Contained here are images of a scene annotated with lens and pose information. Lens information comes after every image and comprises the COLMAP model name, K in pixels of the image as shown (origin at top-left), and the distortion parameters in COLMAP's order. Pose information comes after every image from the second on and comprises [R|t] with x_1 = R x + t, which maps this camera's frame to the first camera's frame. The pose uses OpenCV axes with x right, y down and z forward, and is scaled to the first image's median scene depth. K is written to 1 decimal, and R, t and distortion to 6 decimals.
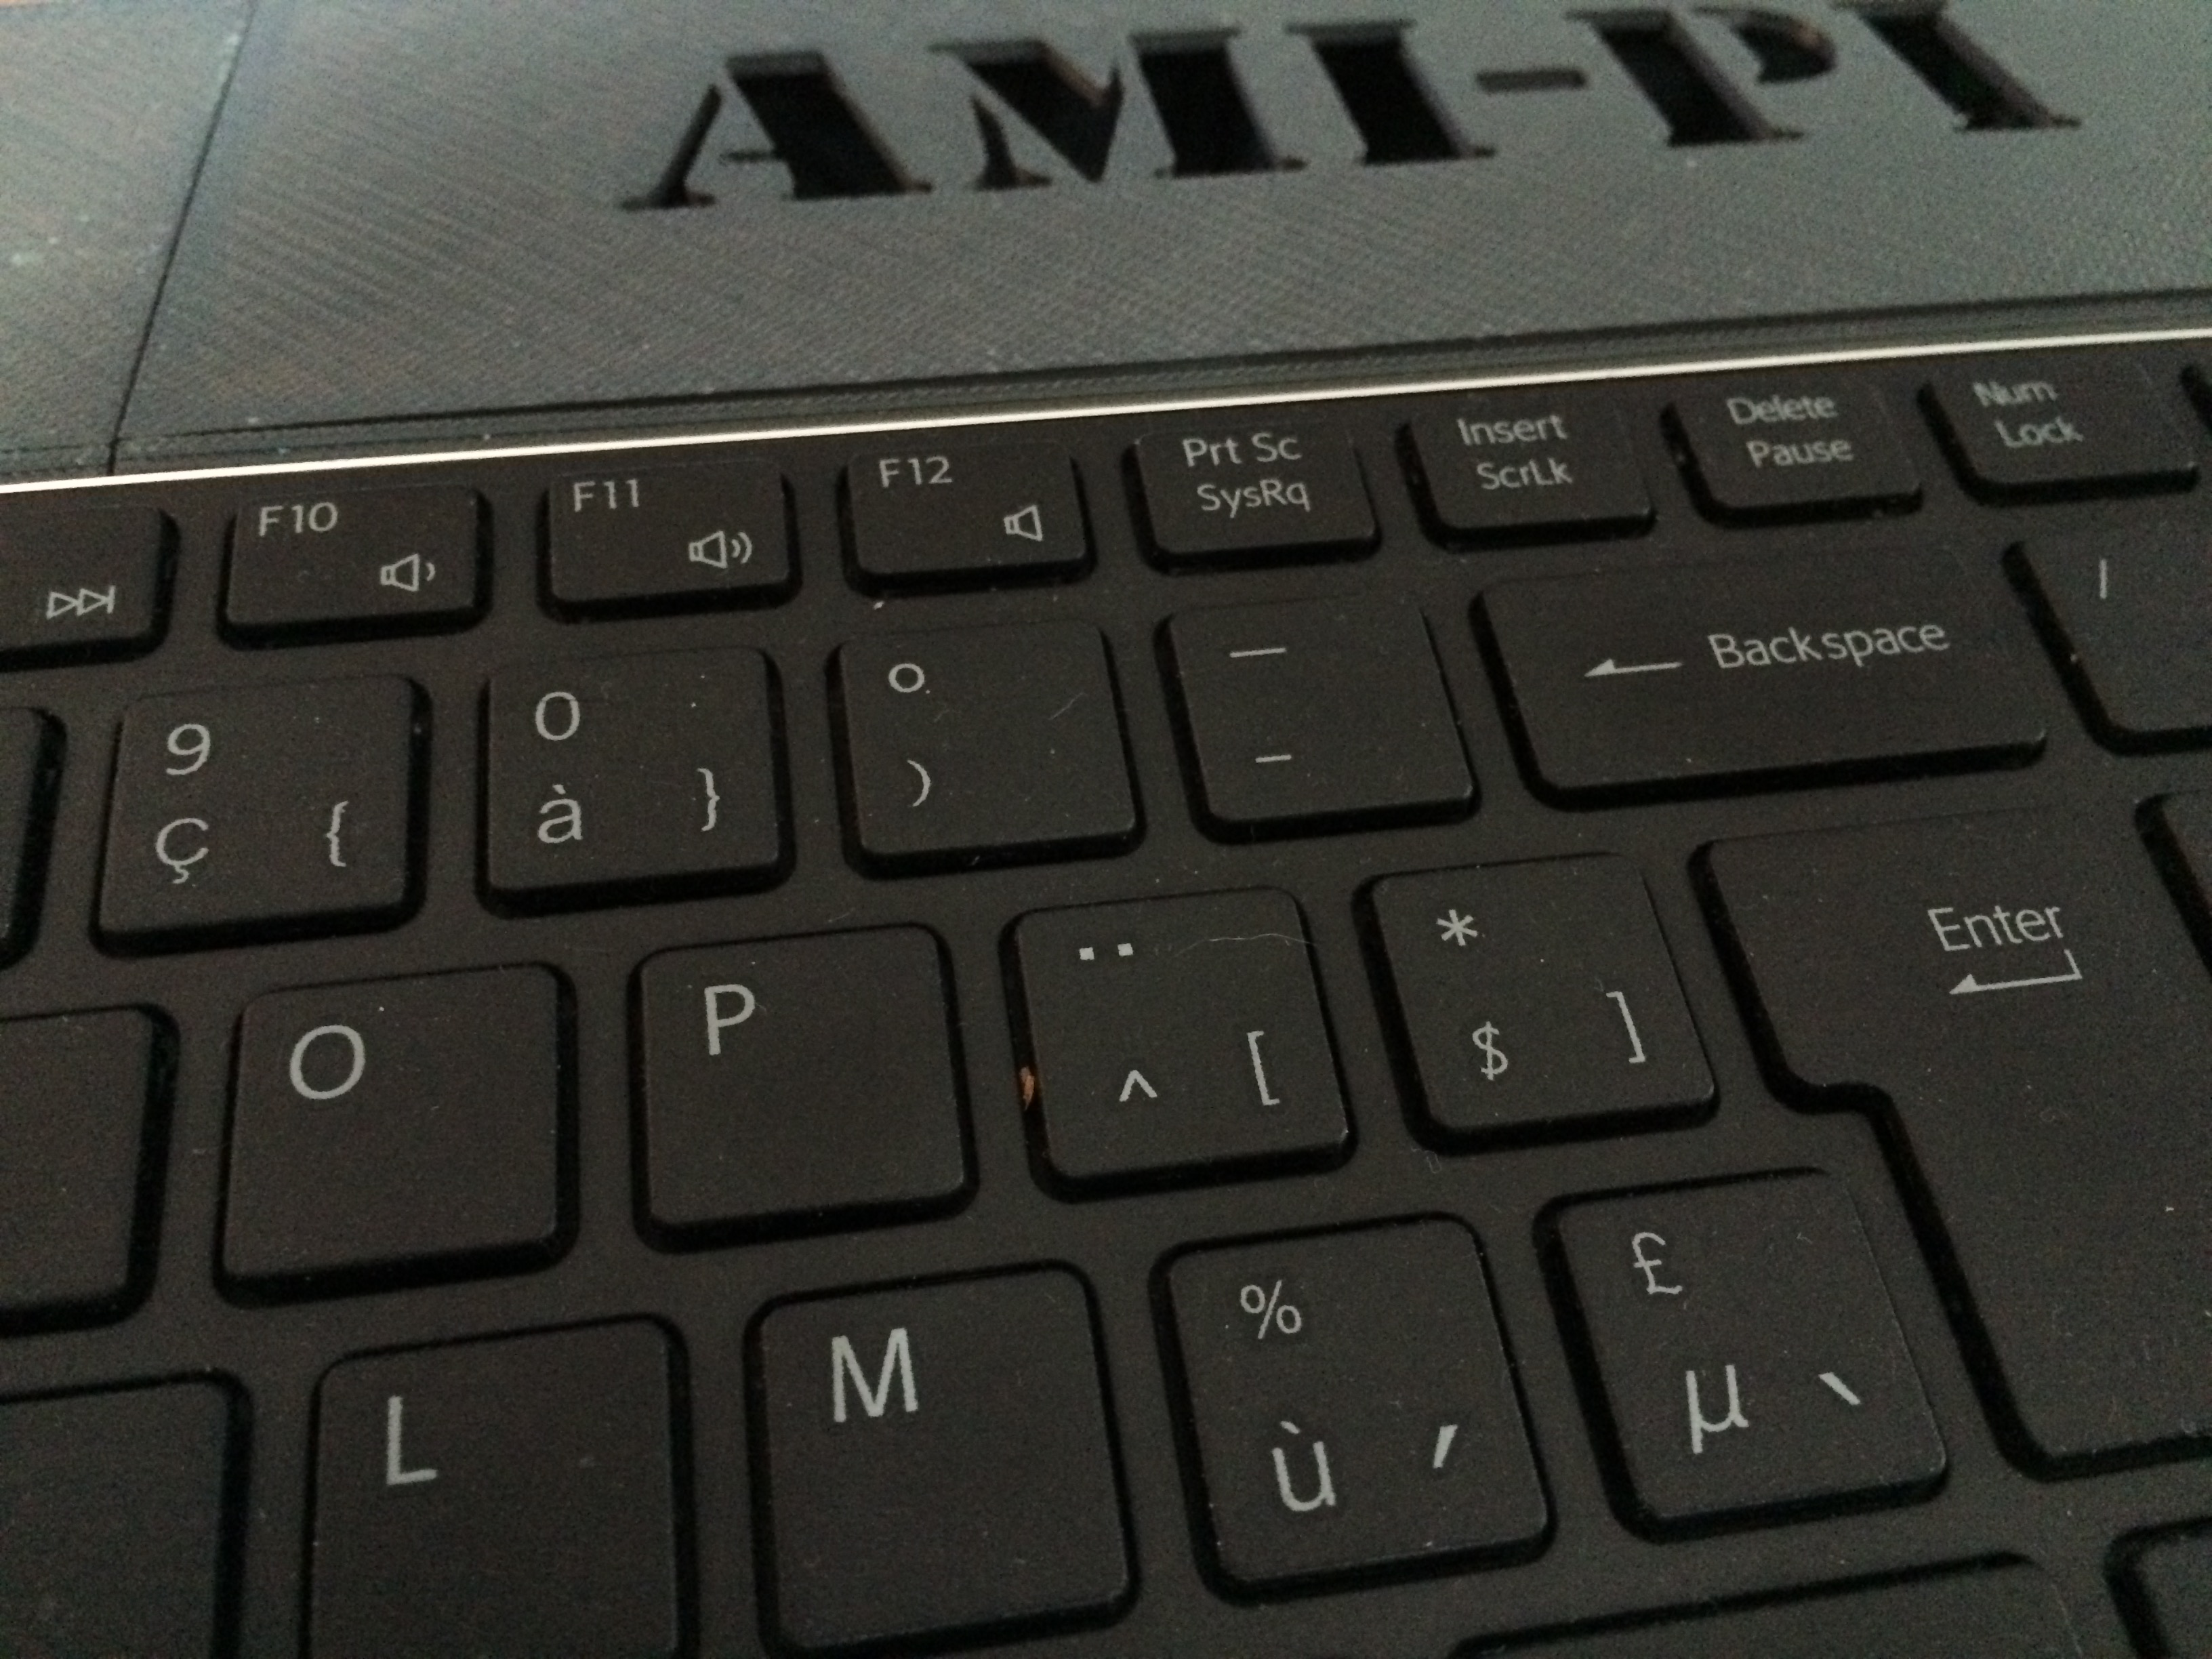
lens RADIAL K [[1944.7, 0, 1106.0], [0, 1944.7, 829.5], [0, 0, 1]] dist [0.064076, -0.129077]
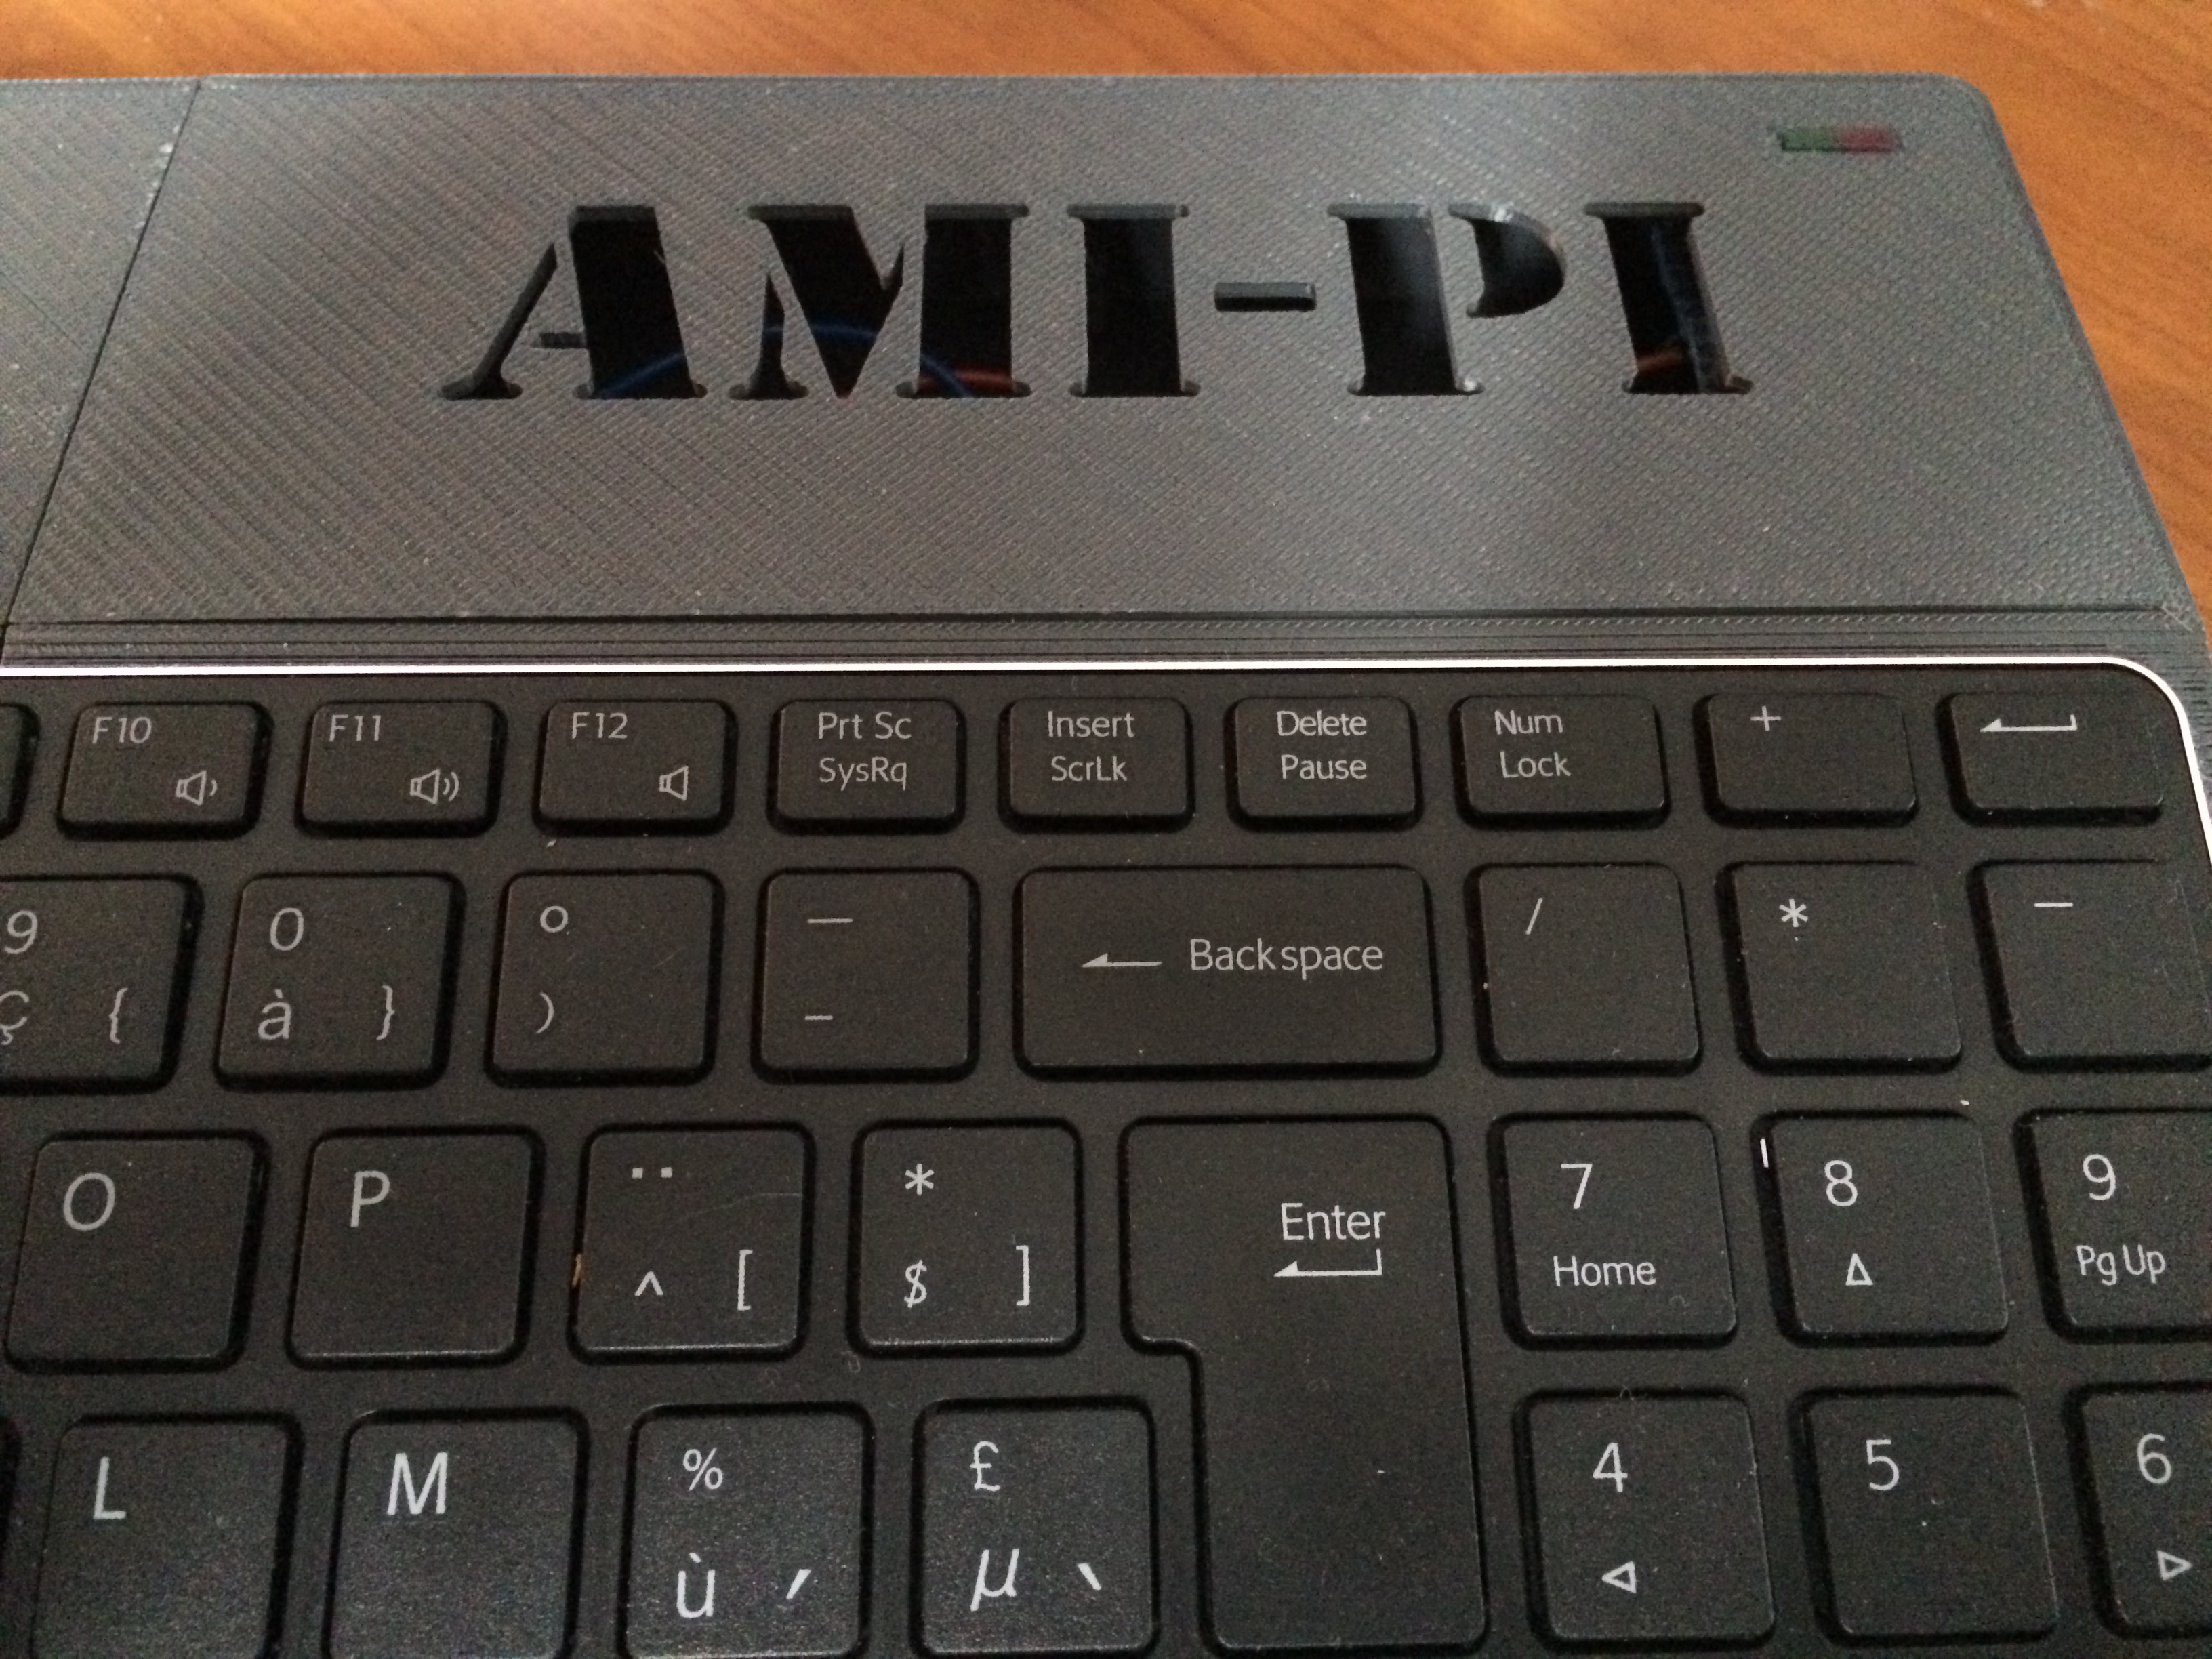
lens RADIAL K [[1944.7, 0, 1106.0], [0, 1944.7, 829.5], [0, 0, 1]] dist [0.064076, -0.129077]
pose [[0.990389, 0.111604, -0.081696, 0.349348], [-0.093752, 0.975969, 0.196710, -0.411020], [0.101686, -0.187160, 0.977052, -0.220026]]
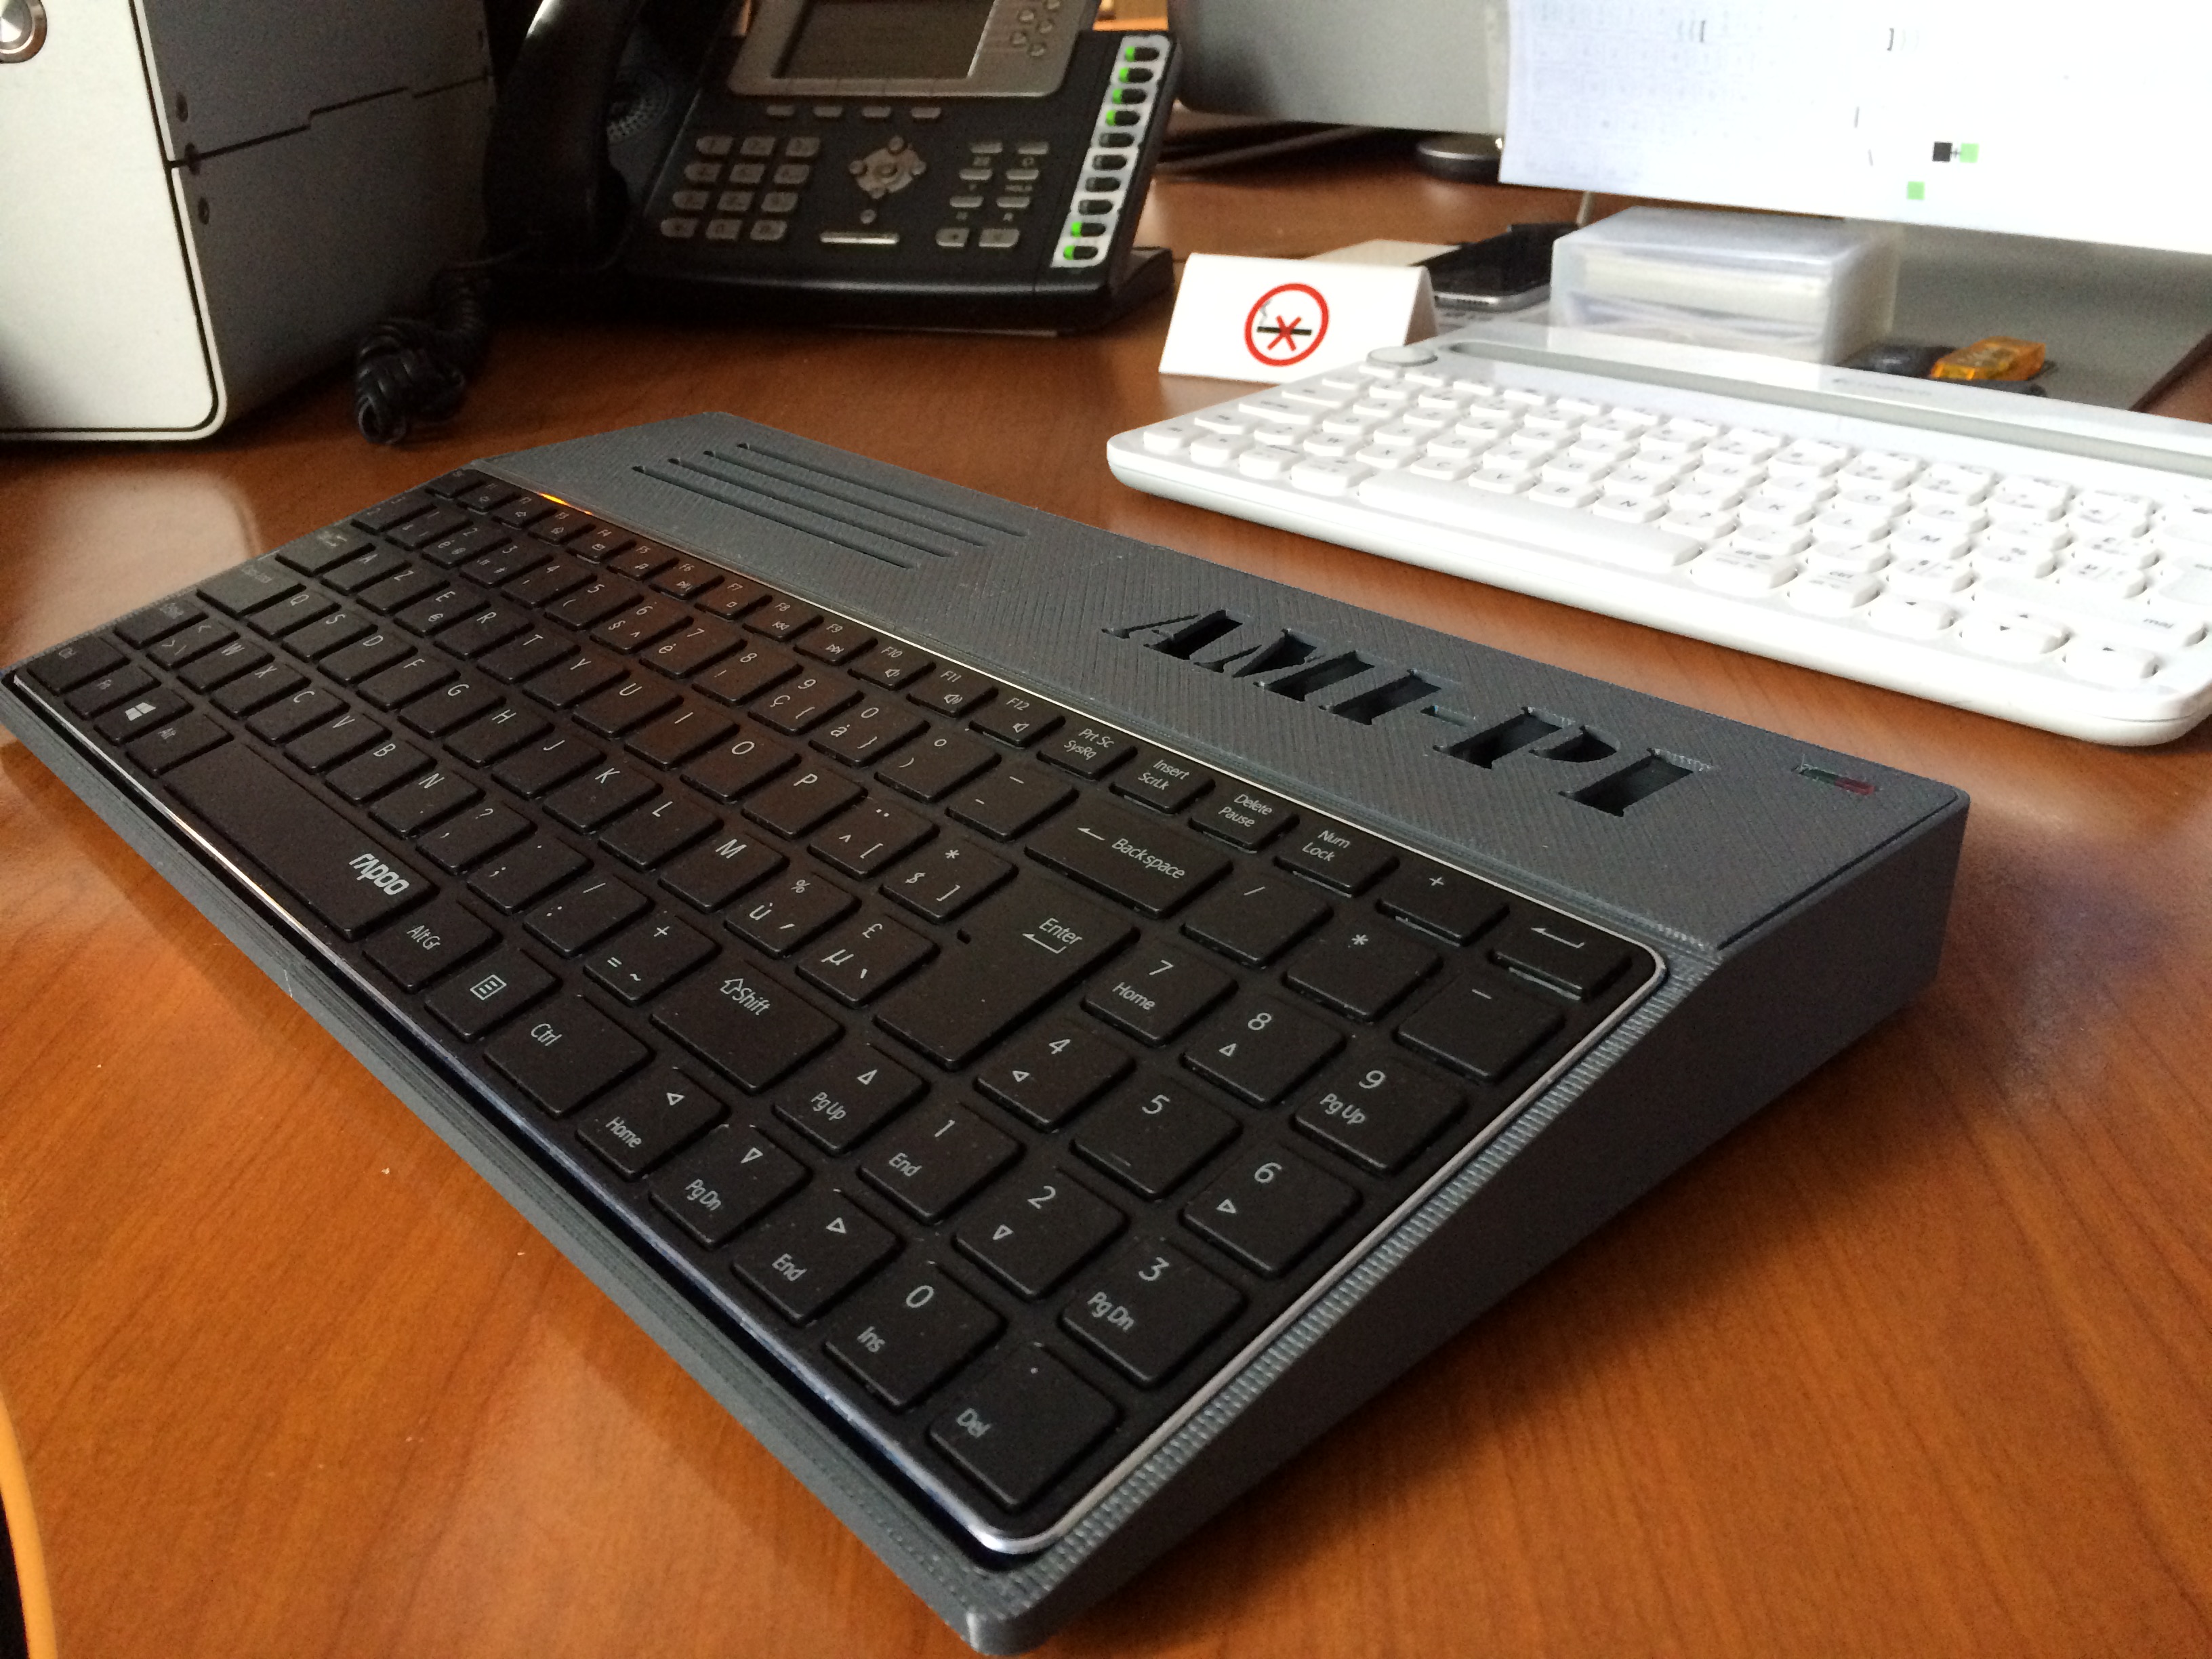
lens RADIAL K [[1842.1, 0, 1106.0], [0, 1842.1, 829.5], [0, 0, 1]] dist [0.002493, -0.000047]
pose [[0.550993, 0.342753, -0.760872, 2.127035], [-0.571662, 0.819258, -0.044921, 0.011822], [0.607954, 0.459713, 0.647345, -0.577779]]
